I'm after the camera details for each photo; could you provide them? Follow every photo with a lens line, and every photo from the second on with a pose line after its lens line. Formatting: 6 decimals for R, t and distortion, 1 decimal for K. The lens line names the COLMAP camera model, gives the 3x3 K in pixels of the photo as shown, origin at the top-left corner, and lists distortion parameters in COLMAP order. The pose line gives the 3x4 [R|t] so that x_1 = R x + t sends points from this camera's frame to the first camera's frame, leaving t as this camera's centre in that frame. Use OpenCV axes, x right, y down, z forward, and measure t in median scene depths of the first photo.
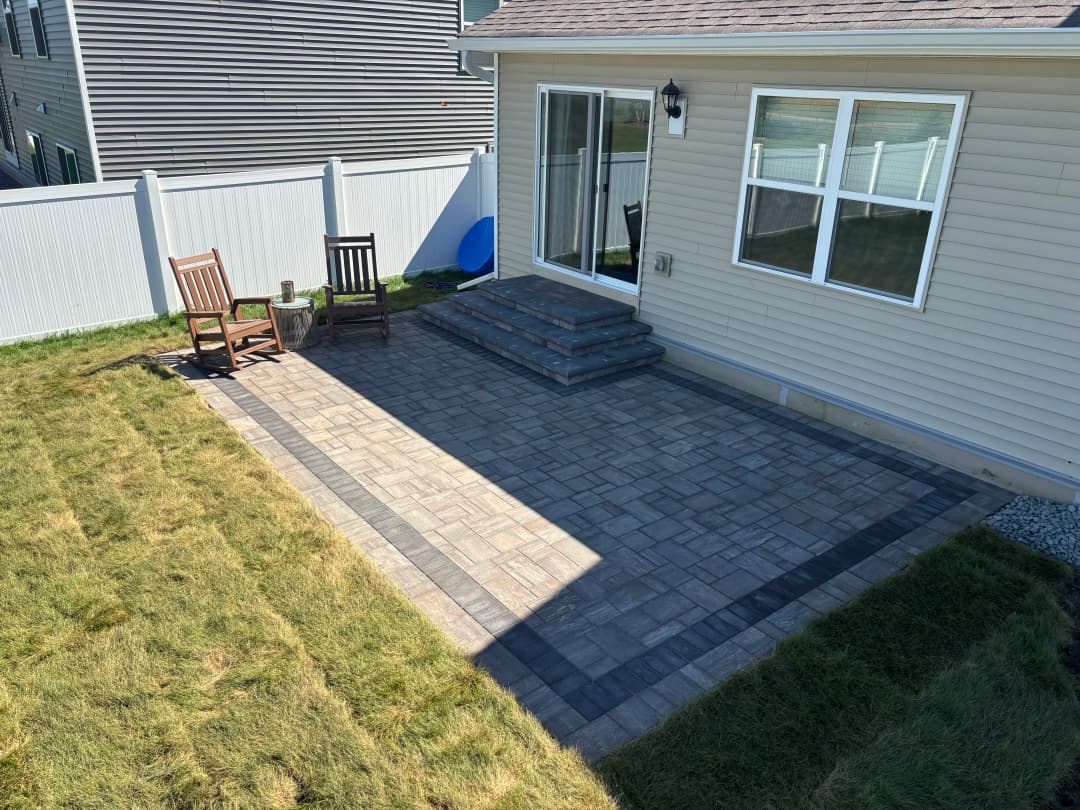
lens RADIAL K [[821.6, 0, 545.0], [0, 821.6, 402.5], [0, 0, 1]] dist [0.072211, -0.109942]
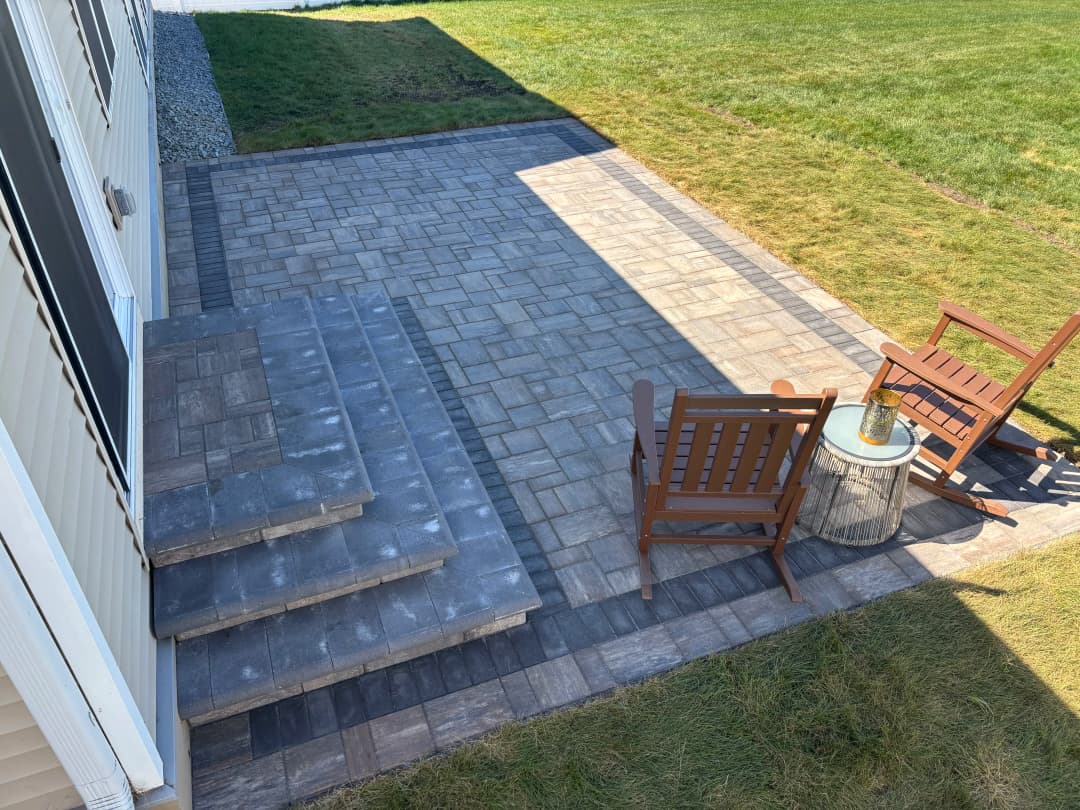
lens RADIAL K [[821.6, 0, 545.0], [0, 821.6, 402.5], [0, 0, 1]] dist [0.072211, -0.109942]
pose [[-0.957233, -0.181180, 0.225563, -0.260620], [0.093342, 0.544546, 0.833521, -0.519503], [-0.273847, 0.818928, -0.504345, 1.320602]]
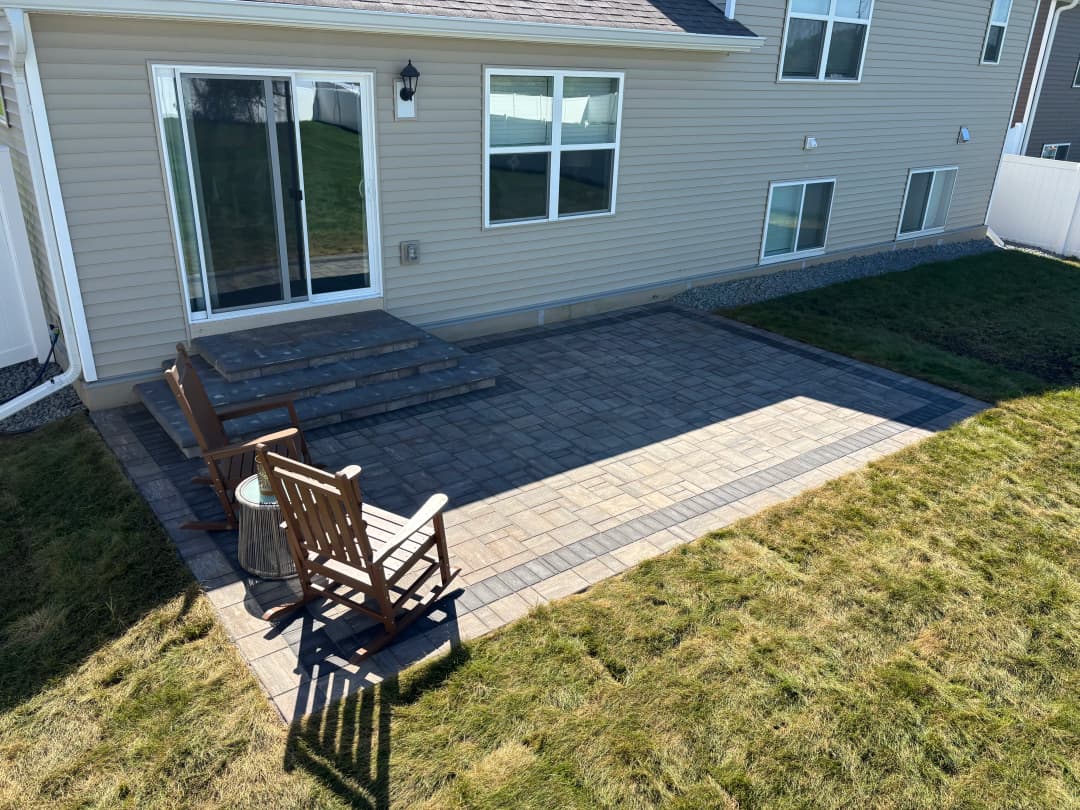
lens RADIAL K [[821.6, 0, 545.0], [0, 821.6, 402.5], [0, 0, 1]] dist [0.072211, -0.109942]
pose [[0.003471, -0.402709, 0.915321, -0.833713], [0.343287, 0.860182, 0.377148, -0.335202], [-0.939224, 0.312909, 0.141231, 0.788731]]
